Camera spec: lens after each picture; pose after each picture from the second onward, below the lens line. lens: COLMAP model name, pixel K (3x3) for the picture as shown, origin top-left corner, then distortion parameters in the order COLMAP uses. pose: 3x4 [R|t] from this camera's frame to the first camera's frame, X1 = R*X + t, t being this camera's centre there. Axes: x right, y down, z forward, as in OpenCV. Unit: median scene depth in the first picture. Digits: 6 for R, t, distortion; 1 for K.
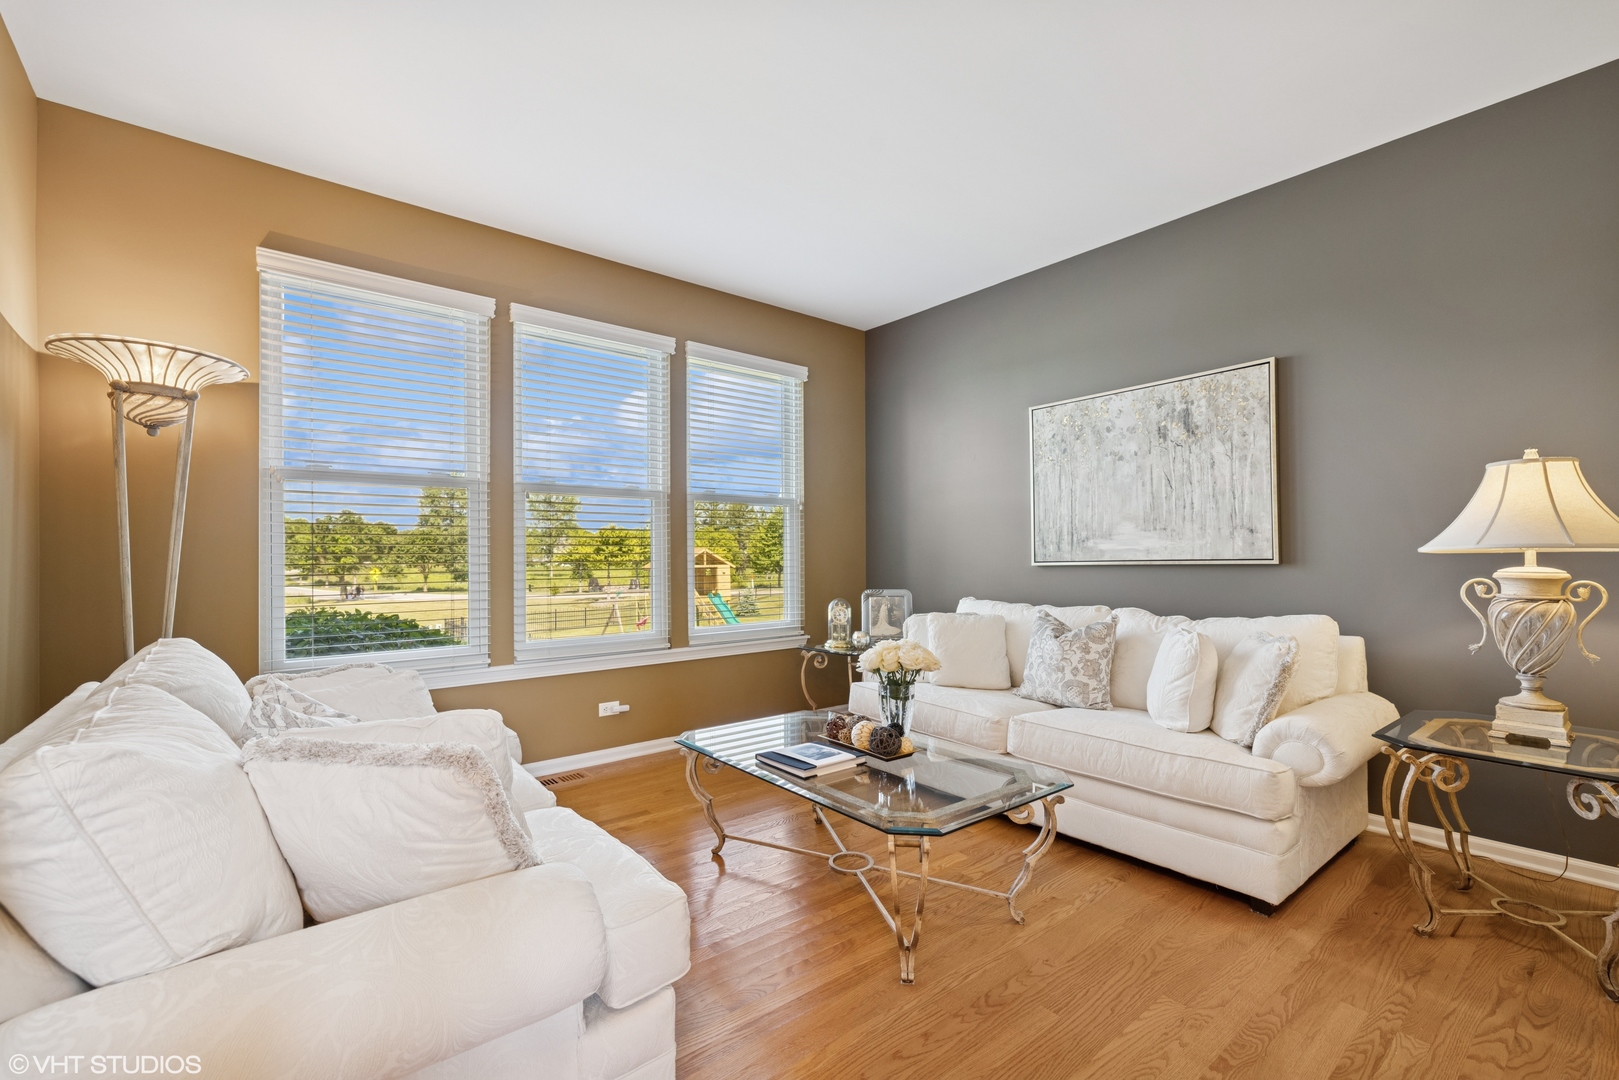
lens RADIAL K [[690.9, 0, 806.6], [0, 690.9, 557.6], [0, 0, 1]] dist [0.003561, -0.000683]
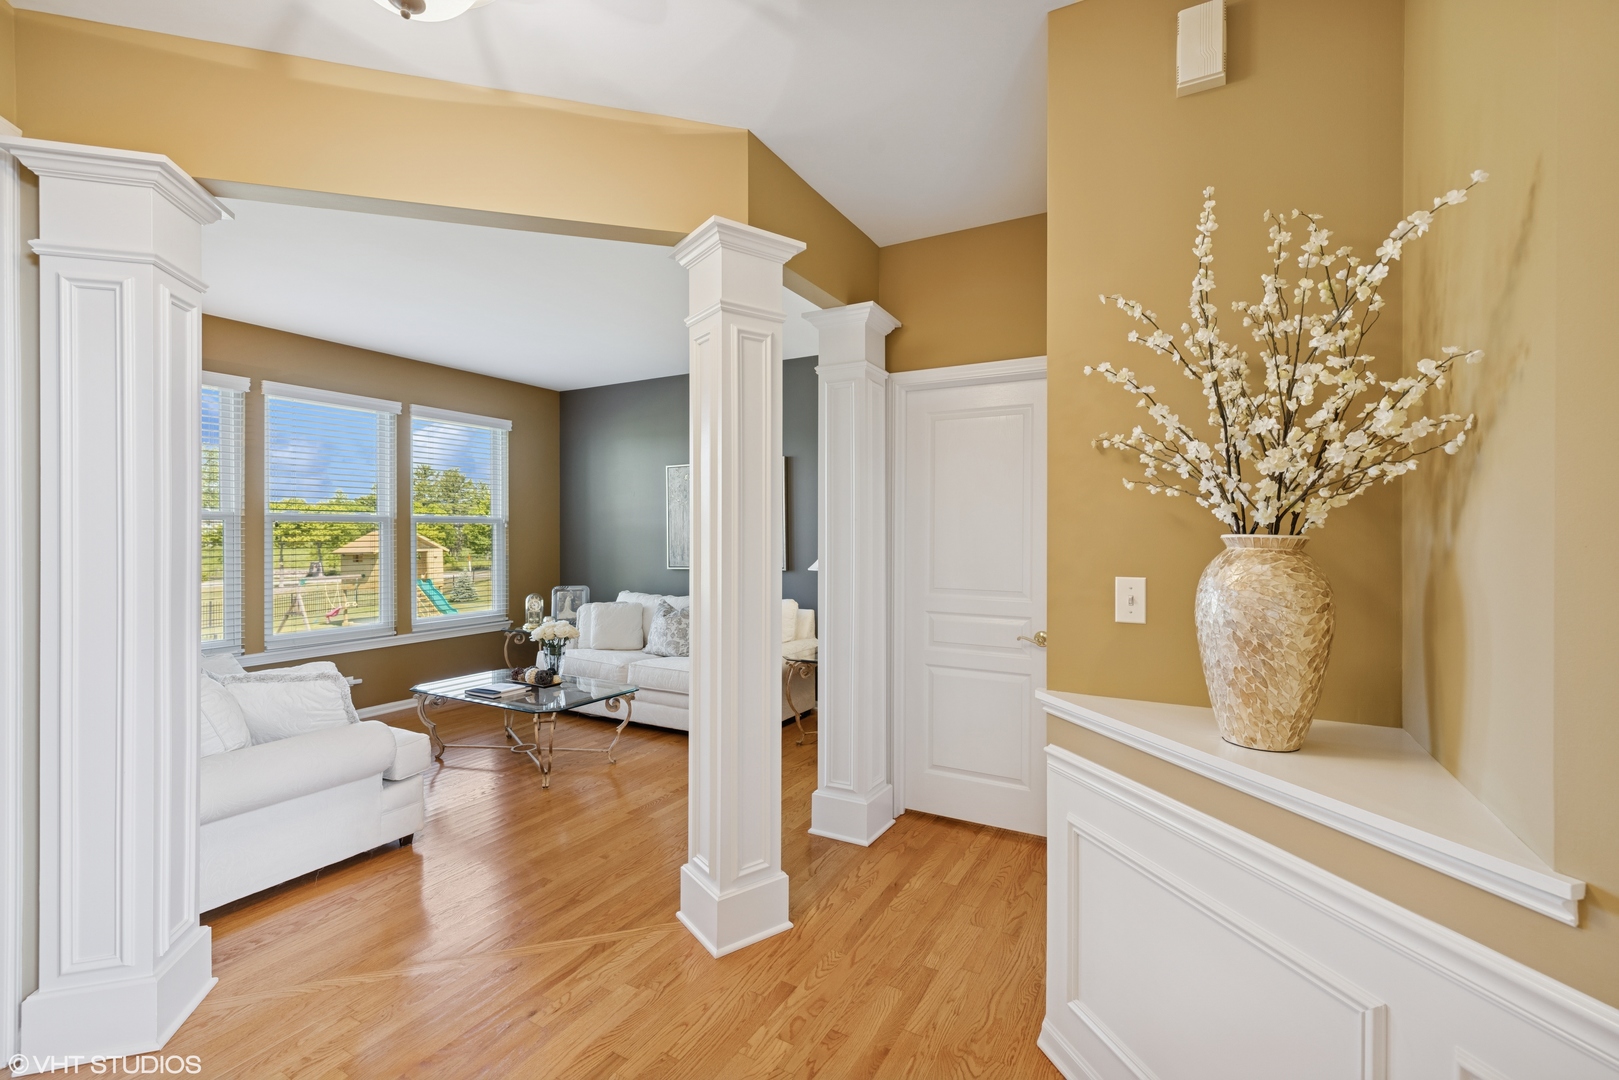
lens RADIAL K [[690.9, 0, 809.1], [0, 690.9, 534.0], [0, 0, 1]] dist [0.003561, -0.000683]
pose [[0.929535, 0.003313, 0.368718, 0.050815], [-0.002469, 0.999993, -0.002761, -0.061973], [-0.368725, 0.001656, 0.929537, -0.536766]]
